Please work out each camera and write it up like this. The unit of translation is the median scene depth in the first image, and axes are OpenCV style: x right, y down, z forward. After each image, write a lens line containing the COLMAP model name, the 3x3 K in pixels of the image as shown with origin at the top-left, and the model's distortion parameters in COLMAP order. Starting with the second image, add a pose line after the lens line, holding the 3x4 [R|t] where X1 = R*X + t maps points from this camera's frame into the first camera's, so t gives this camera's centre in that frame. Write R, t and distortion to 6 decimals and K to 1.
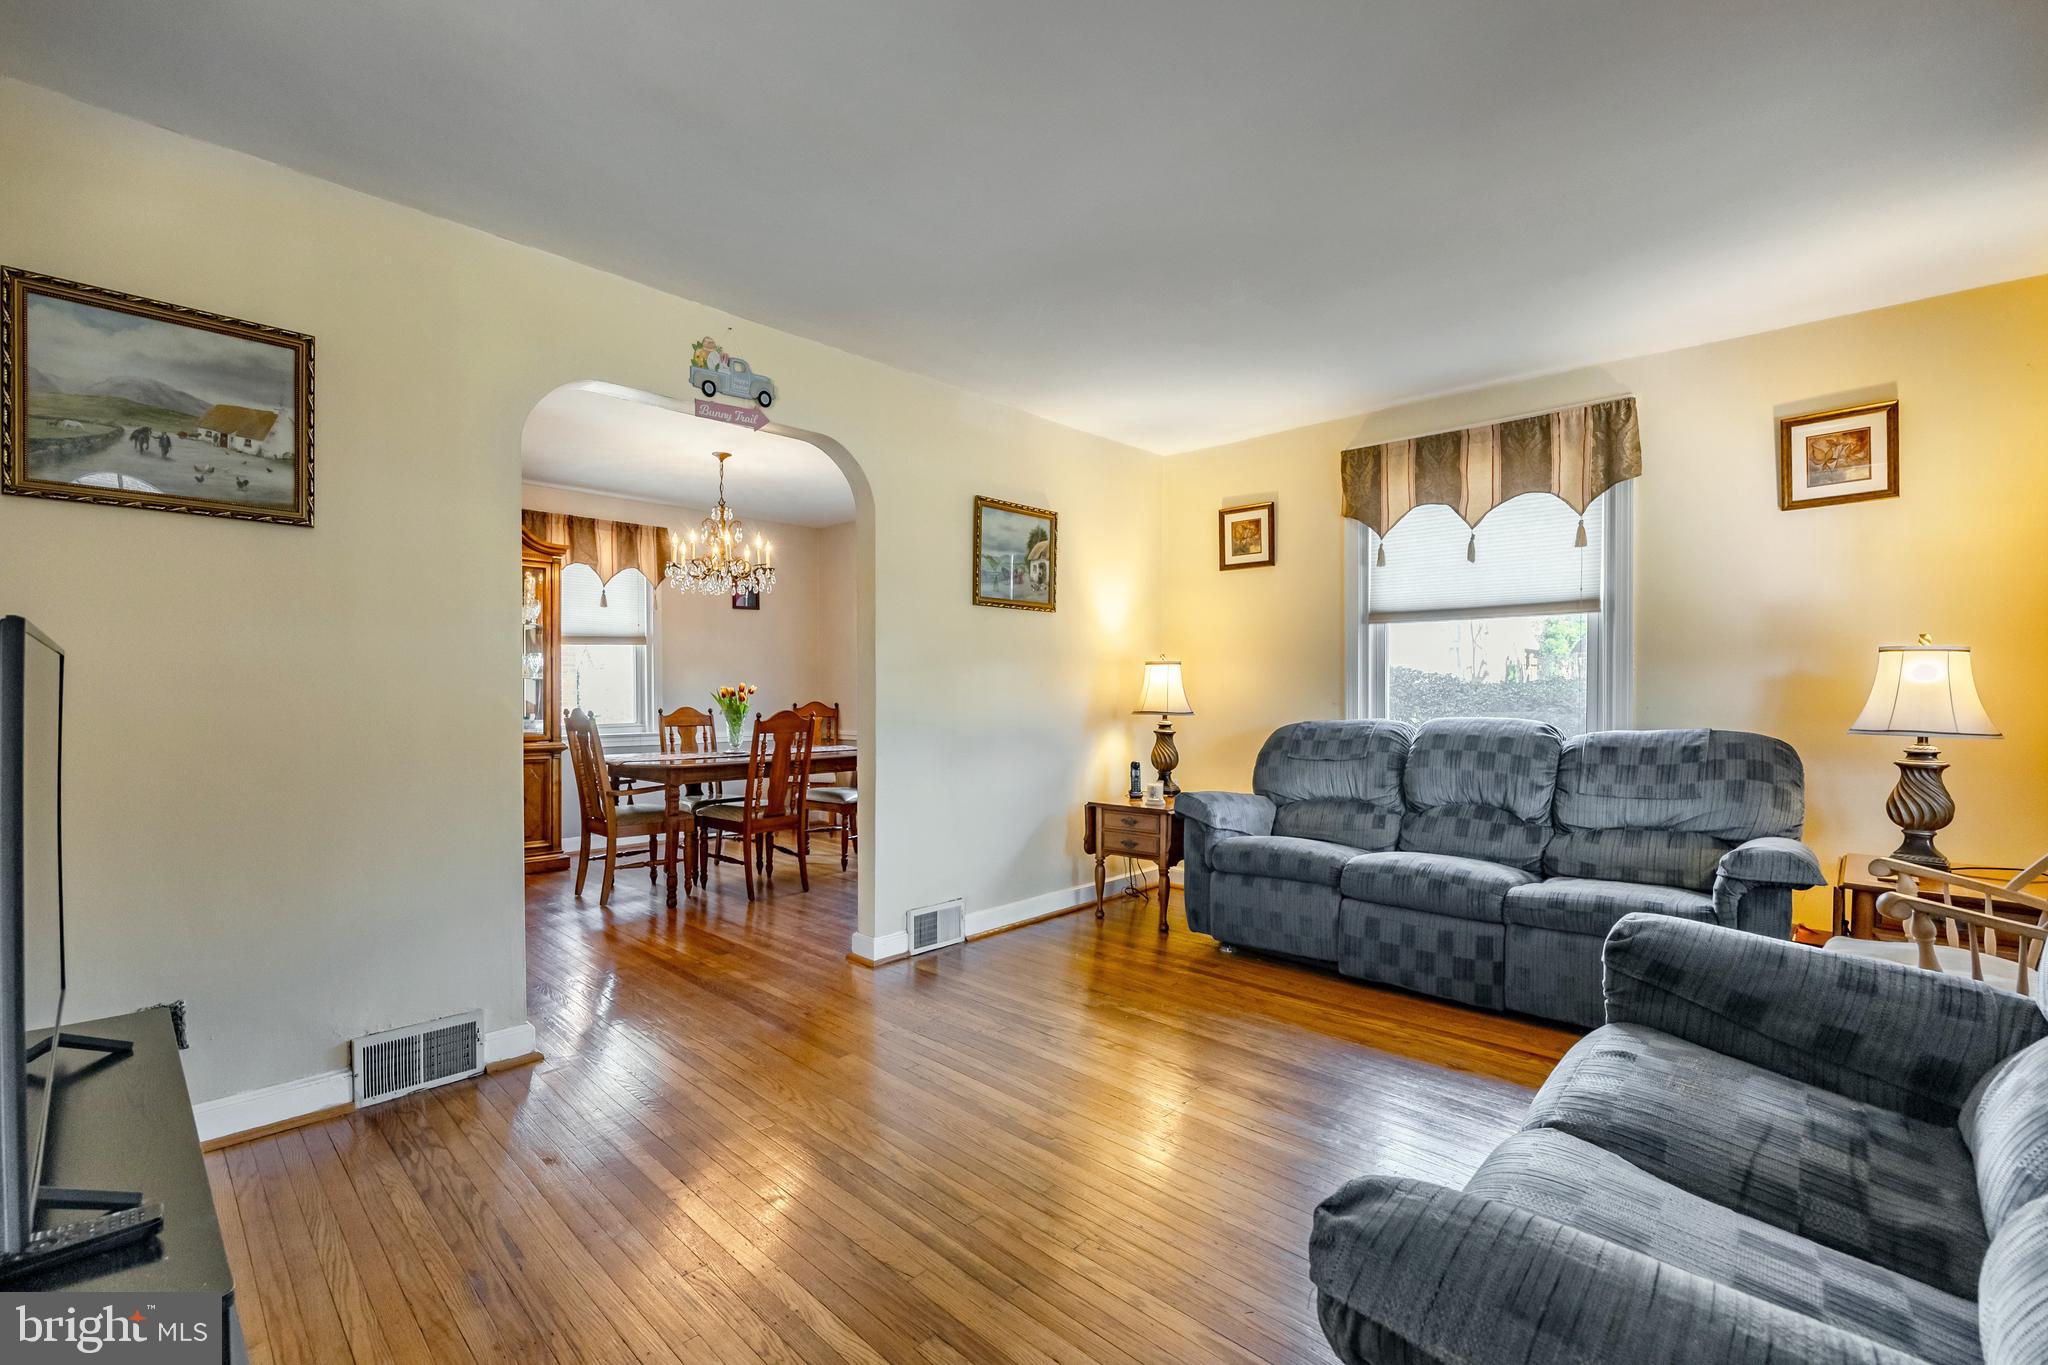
lens RADIAL K [[906.8, 0, 995.5], [0, 906.8, 711.9], [0, 0, 1]] dist [-0.002079, 0.000034]
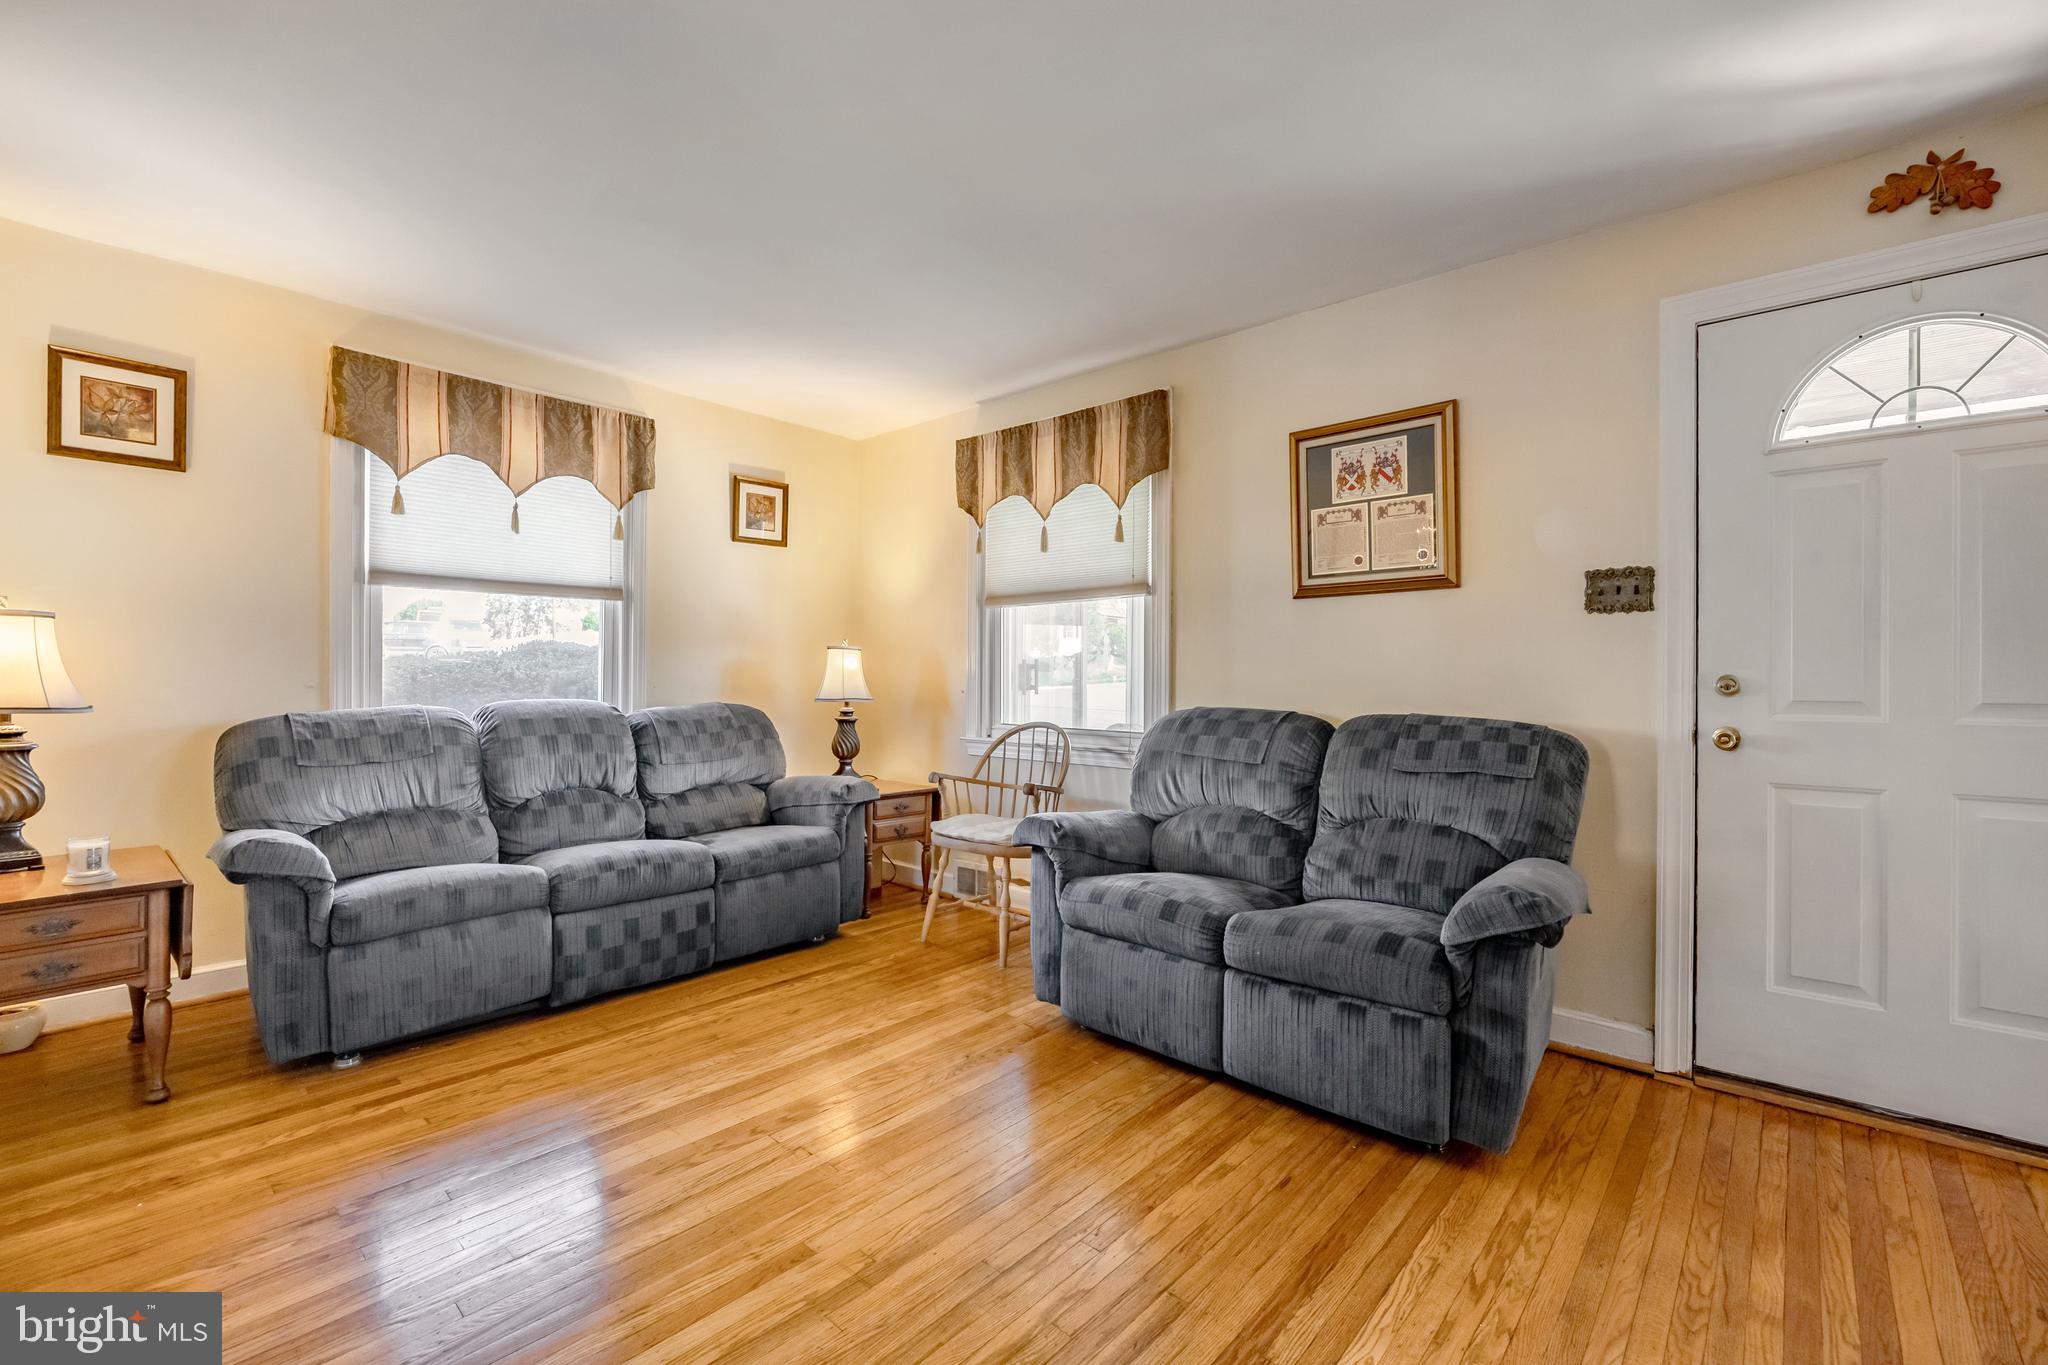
lens RADIAL K [[855.5, 0, 1042.6], [0, 855.5, 680.2], [0, 0, 1]] dist [-0.002150, -0.000261]
pose [[-0.045072, -0.003924, 0.998976, -0.413668], [0.016024, 0.999861, 0.004650, -0.010320], [-0.998855, 0.016218, -0.045003, 0.553932]]
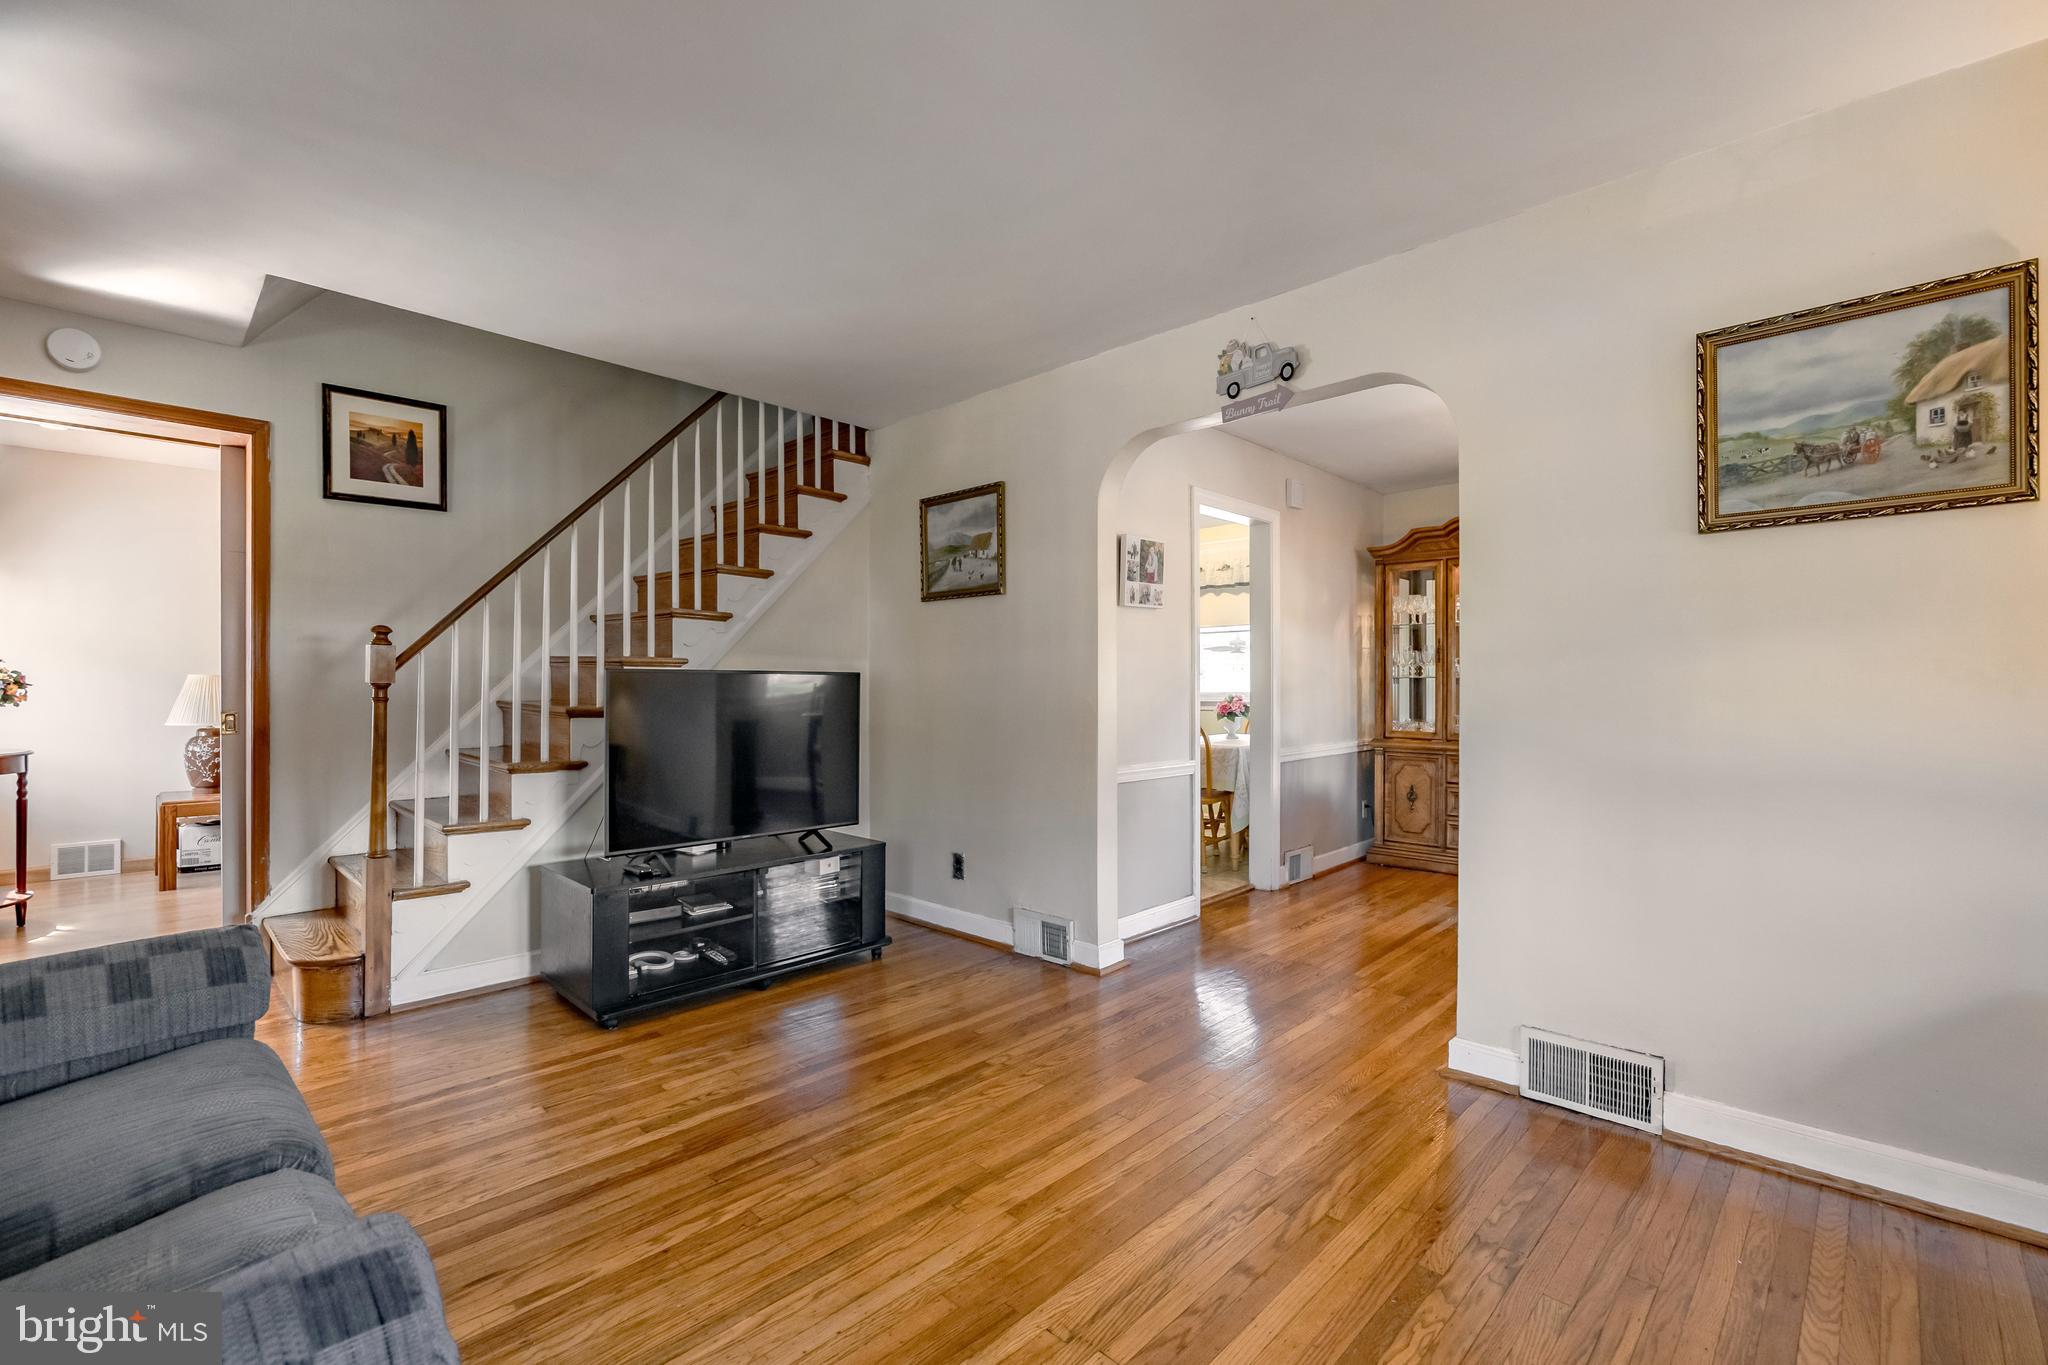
lens RADIAL K [[886.4, 0, 1007.9], [0, 886.4, 684.6], [0, 0, 1]] dist [-0.002177, 0.000039]
pose [[-0.010904, -0.006424, -0.999920, 0.572043], [-0.025132, 0.999665, -0.006148, -0.015159], [0.999625, 0.025063, -0.011062, 0.657318]]
